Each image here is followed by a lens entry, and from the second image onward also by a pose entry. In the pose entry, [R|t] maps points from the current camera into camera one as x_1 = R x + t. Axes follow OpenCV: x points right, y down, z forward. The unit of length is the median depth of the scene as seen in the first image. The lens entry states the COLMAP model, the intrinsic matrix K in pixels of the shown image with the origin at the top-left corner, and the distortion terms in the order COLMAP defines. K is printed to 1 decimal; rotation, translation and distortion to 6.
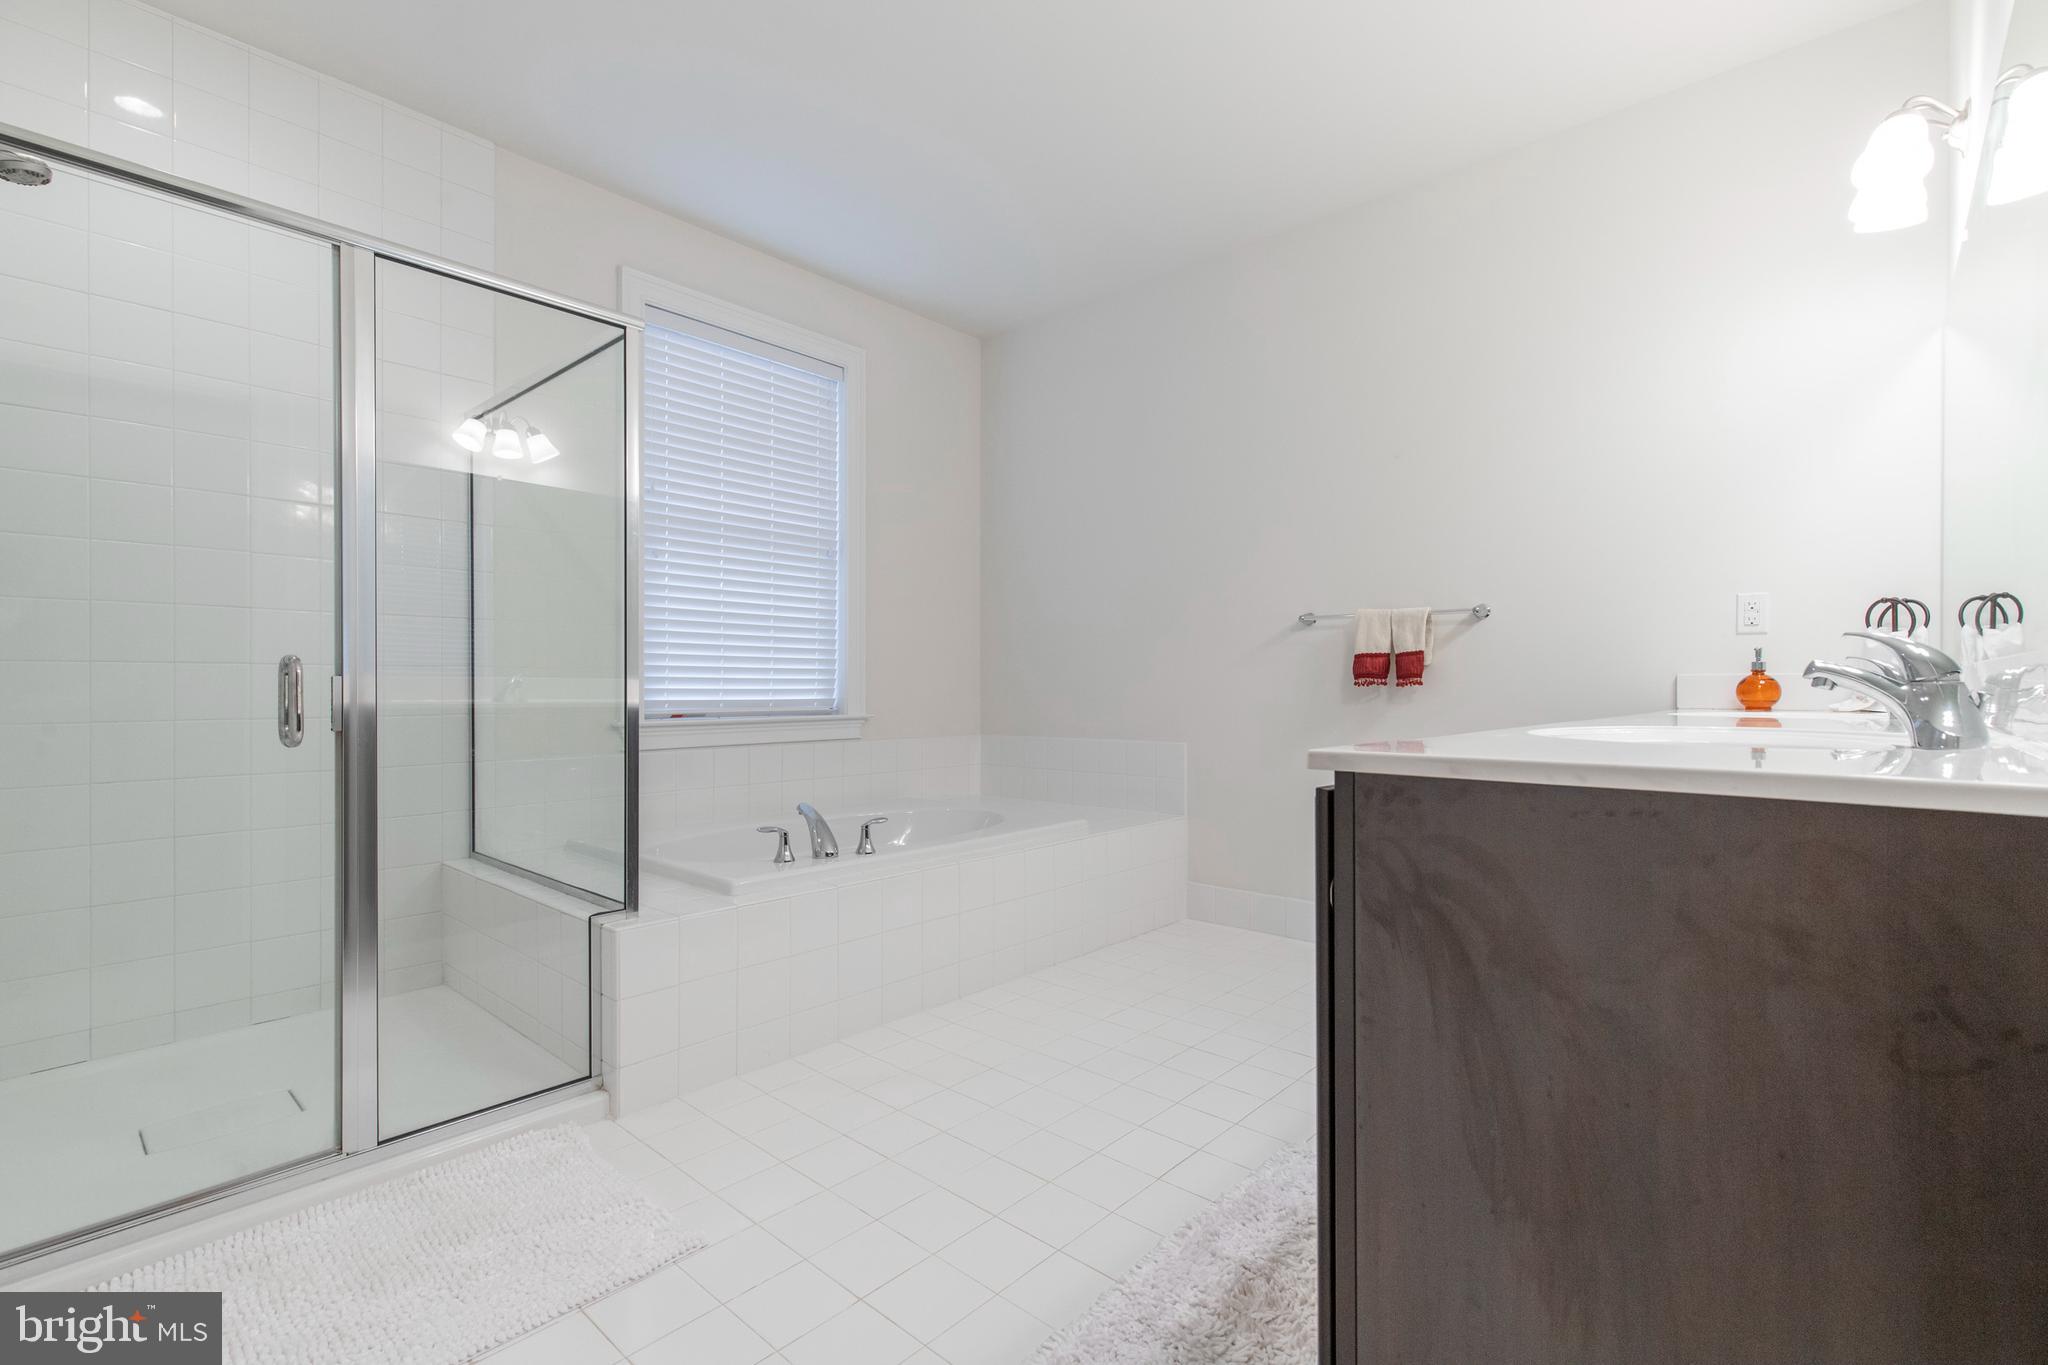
lens RADIAL K [[926.7, 0, 1041.1], [0, 926.7, 686.0], [0, 0, 1]] dist [0.003533, 0.000272]
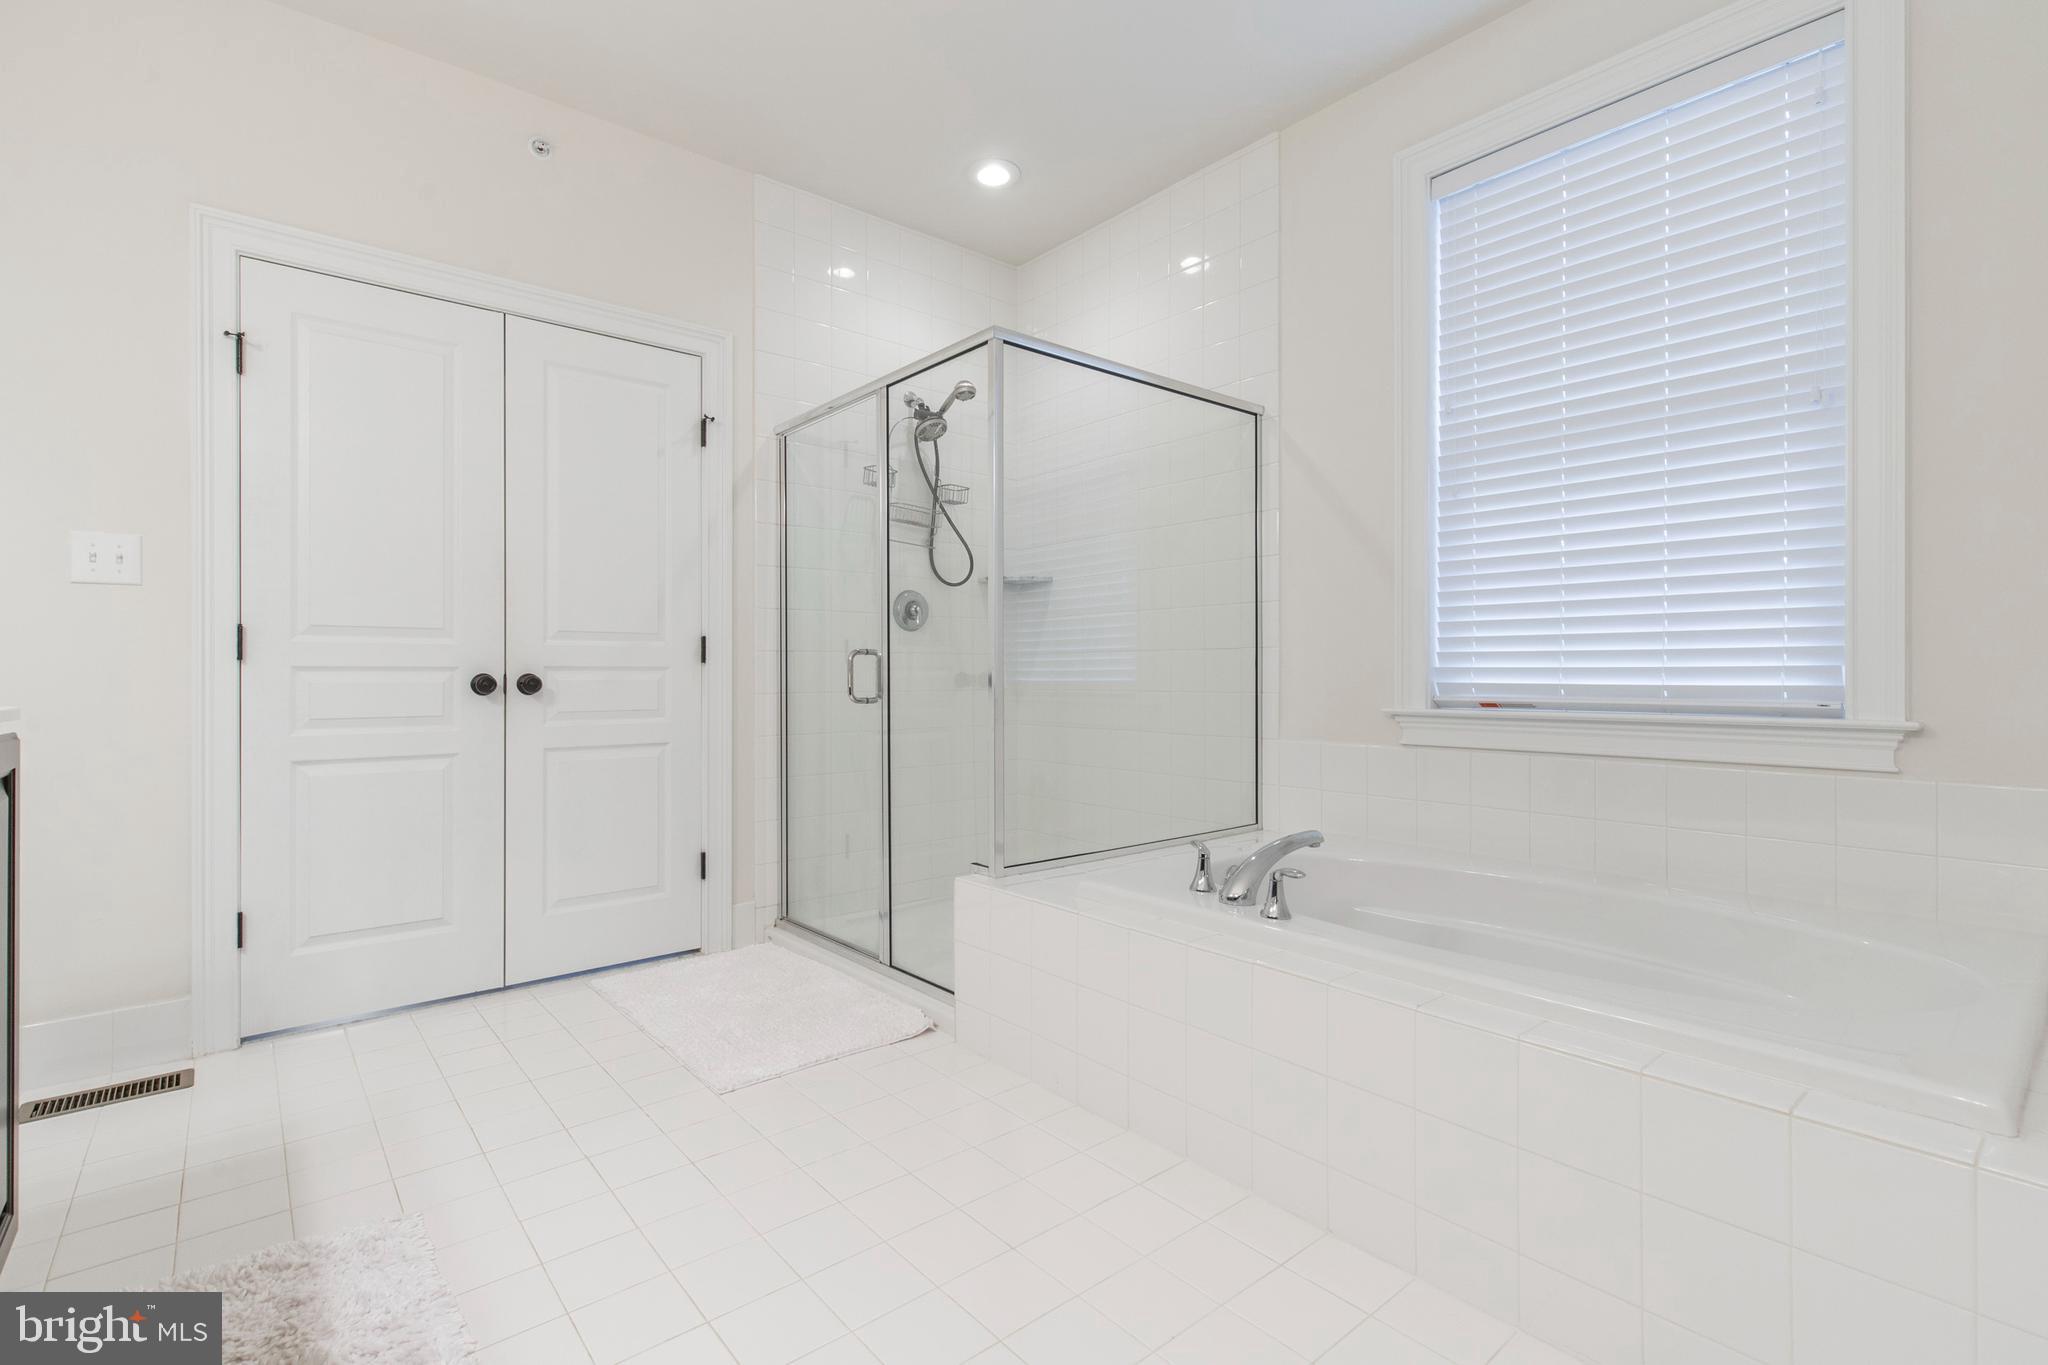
lens RADIAL K [[1003.0, 0, 1065.7], [0, 1003.0, 674.6], [0, 0, 1]] dist [-0.004233, -0.001041]
pose [[-0.127302, 0.003360, -0.991858, 0.415089], [0.003909, 0.999988, 0.002886, 0.004643], [0.991856, -0.003510, -0.127314, 0.738953]]
